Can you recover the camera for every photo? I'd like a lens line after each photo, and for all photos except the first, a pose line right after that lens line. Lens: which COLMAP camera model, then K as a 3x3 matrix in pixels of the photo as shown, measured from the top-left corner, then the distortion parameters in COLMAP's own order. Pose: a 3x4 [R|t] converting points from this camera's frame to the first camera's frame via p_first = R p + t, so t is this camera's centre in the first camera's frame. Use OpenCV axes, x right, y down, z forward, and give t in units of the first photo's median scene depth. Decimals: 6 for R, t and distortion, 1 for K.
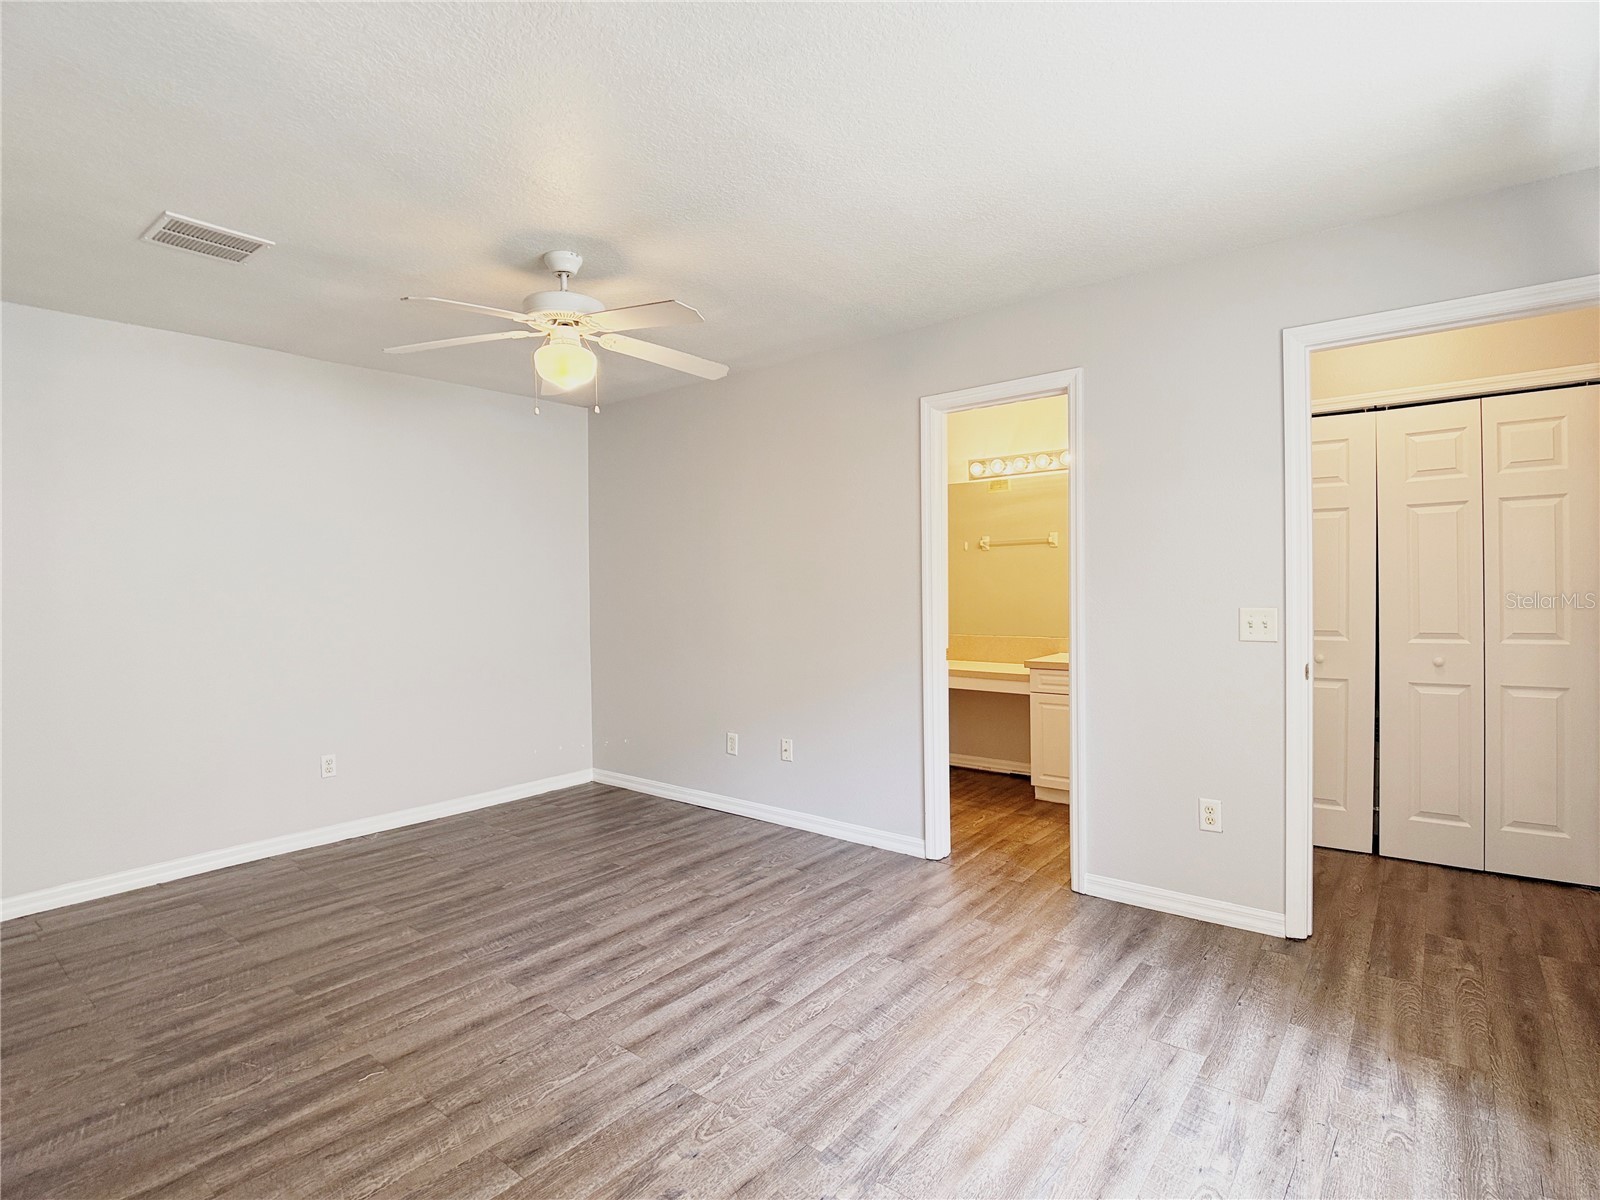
lens RADIAL K [[816.1, 0, 806.5], [0, 816.1, 602.1], [0, 0, 1]] dist [0.000245, -0.012548]
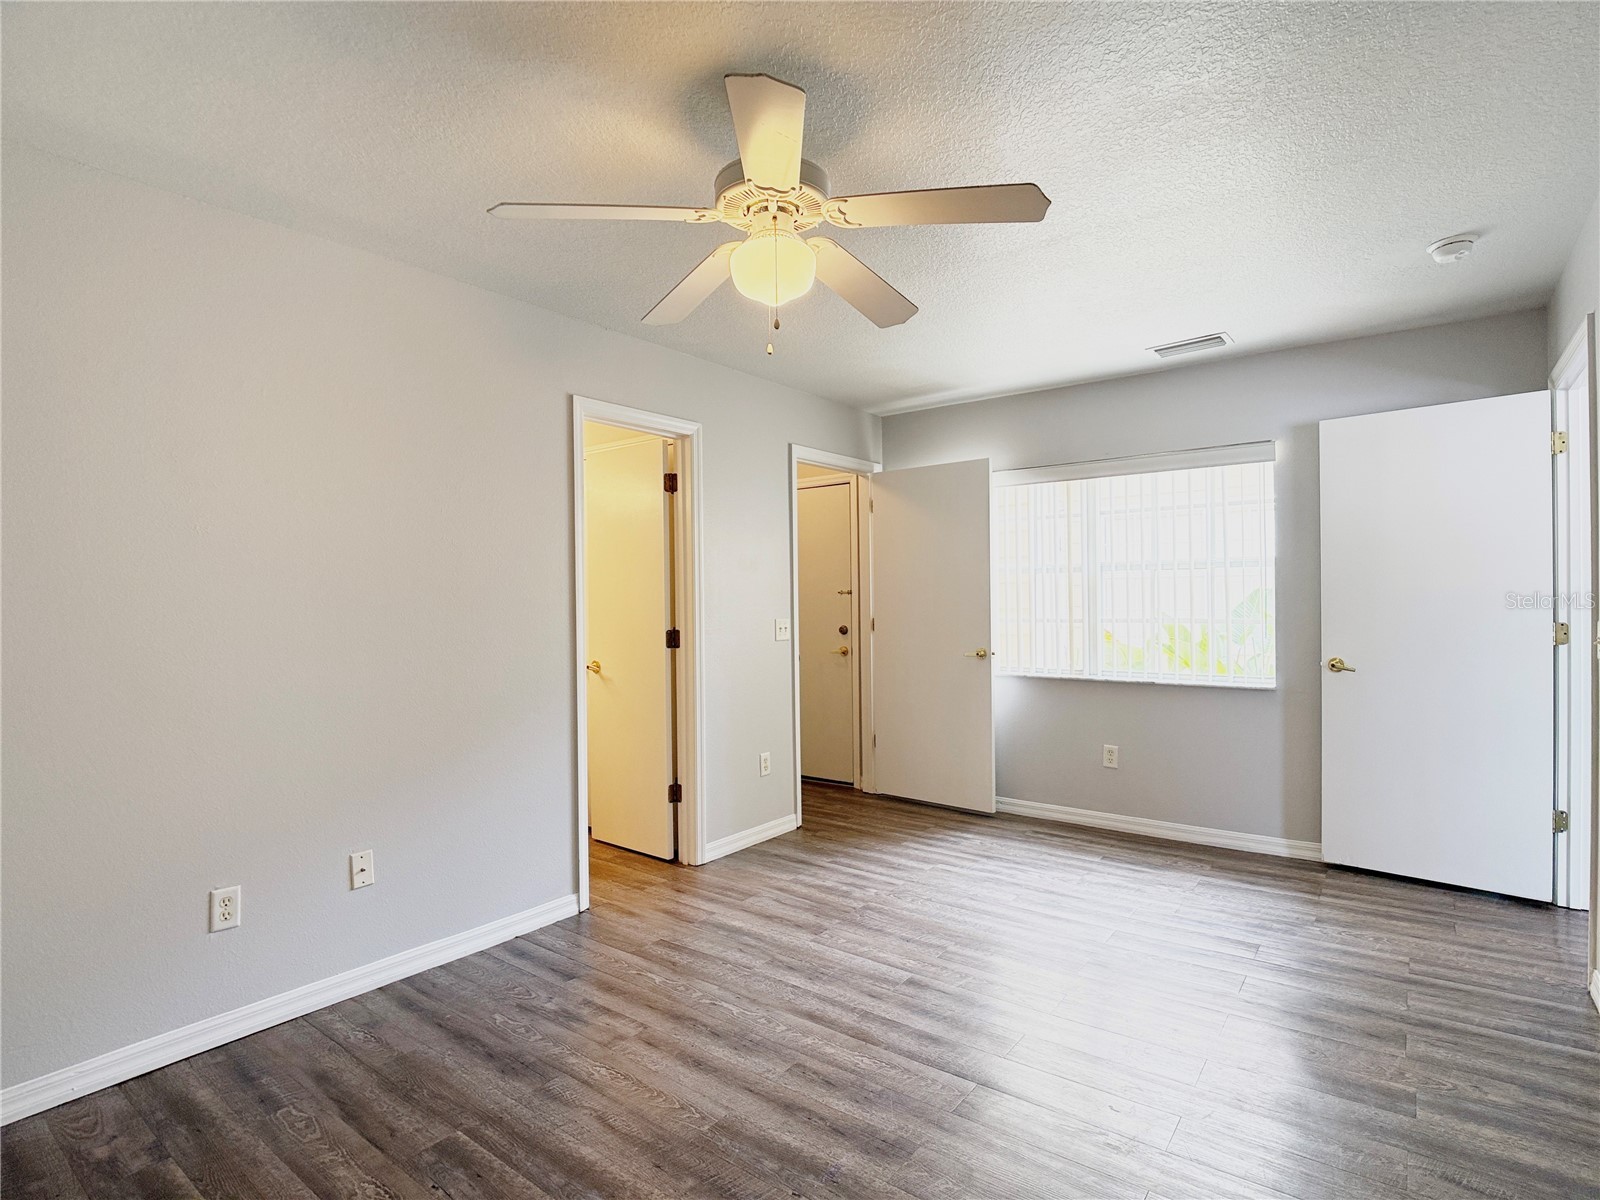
lens RADIAL K [[816.1, 0, 806.5], [0, 816.1, 602.1], [0, 0, 1]] dist [0.000245, -0.012548]
pose [[-0.038443, 0.011174, 0.999198, -1.034963], [0.035976, 0.999305, -0.009792, -0.007161], [-0.998613, 0.035571, -0.038818, 1.066305]]
